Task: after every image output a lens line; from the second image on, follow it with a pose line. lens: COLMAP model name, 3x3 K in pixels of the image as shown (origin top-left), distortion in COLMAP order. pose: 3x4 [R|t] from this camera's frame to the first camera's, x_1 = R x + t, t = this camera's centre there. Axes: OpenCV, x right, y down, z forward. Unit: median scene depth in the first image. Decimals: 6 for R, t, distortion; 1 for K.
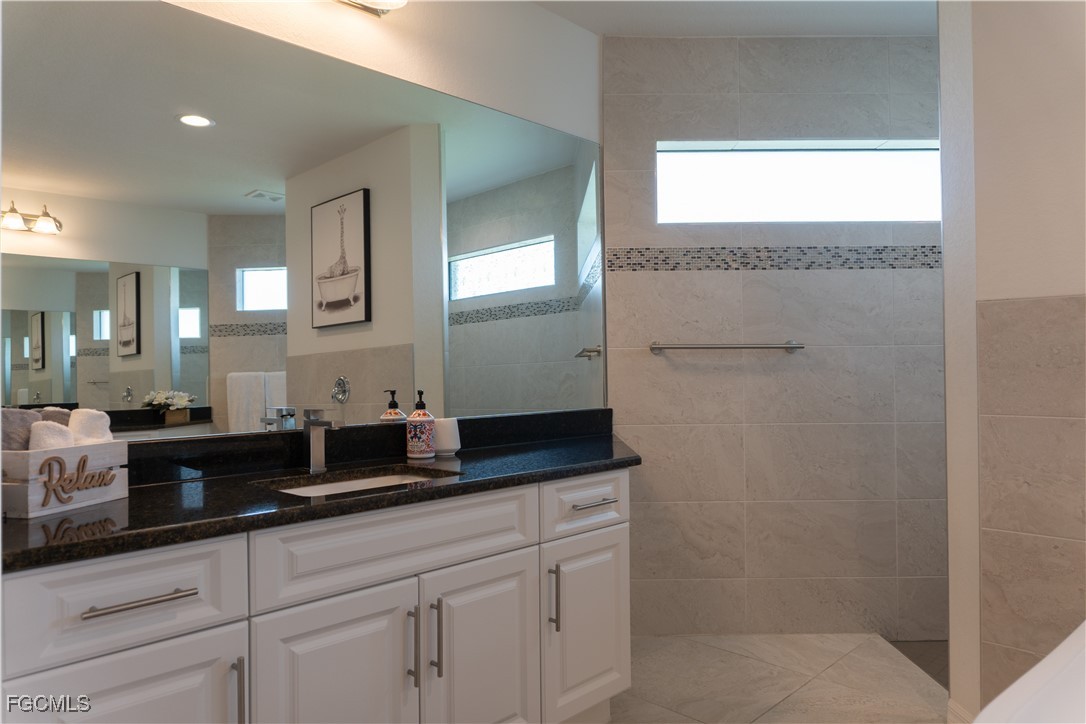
lens RADIAL K [[721.2, 0, 550.9], [0, 721.2, 368.8], [0, 0, 1]] dist [0.001215, -0.005808]
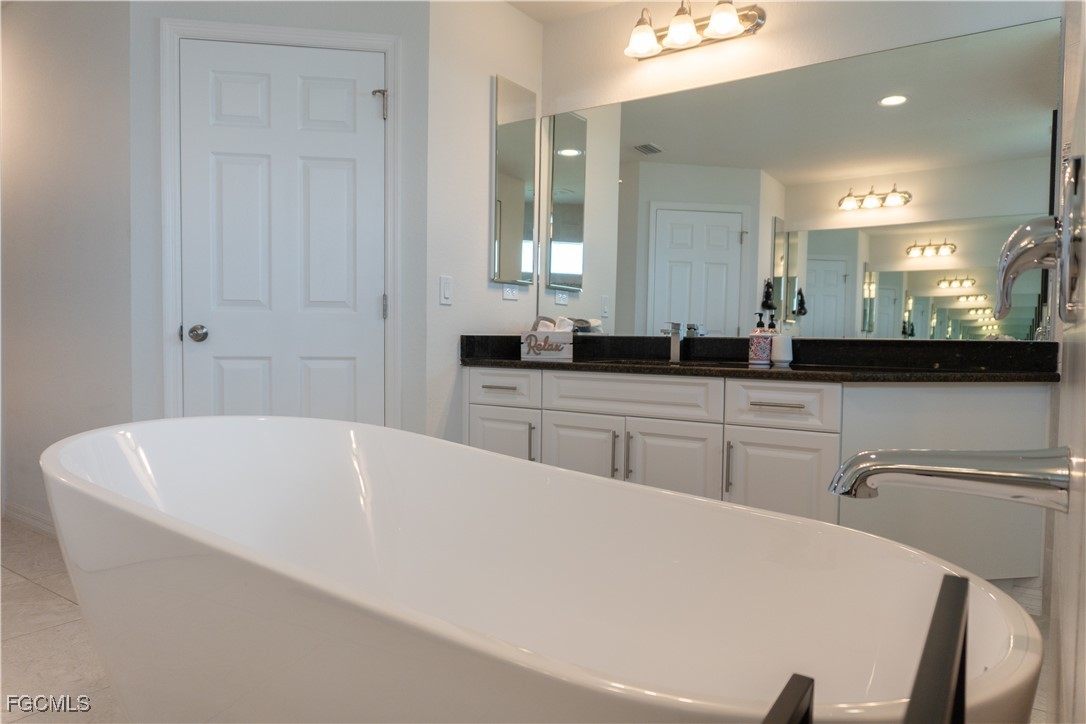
lens RADIAL K [[721.2, 0, 541.4], [0, 721.2, 360.7], [0, 0, 1]] dist [0.001215, -0.005808]
pose [[0.173177, 0.053765, -0.983422, 1.269047], [-0.007982, 0.998553, 0.053187, 0.060382], [0.984858, -0.001361, 0.173356, 0.454887]]
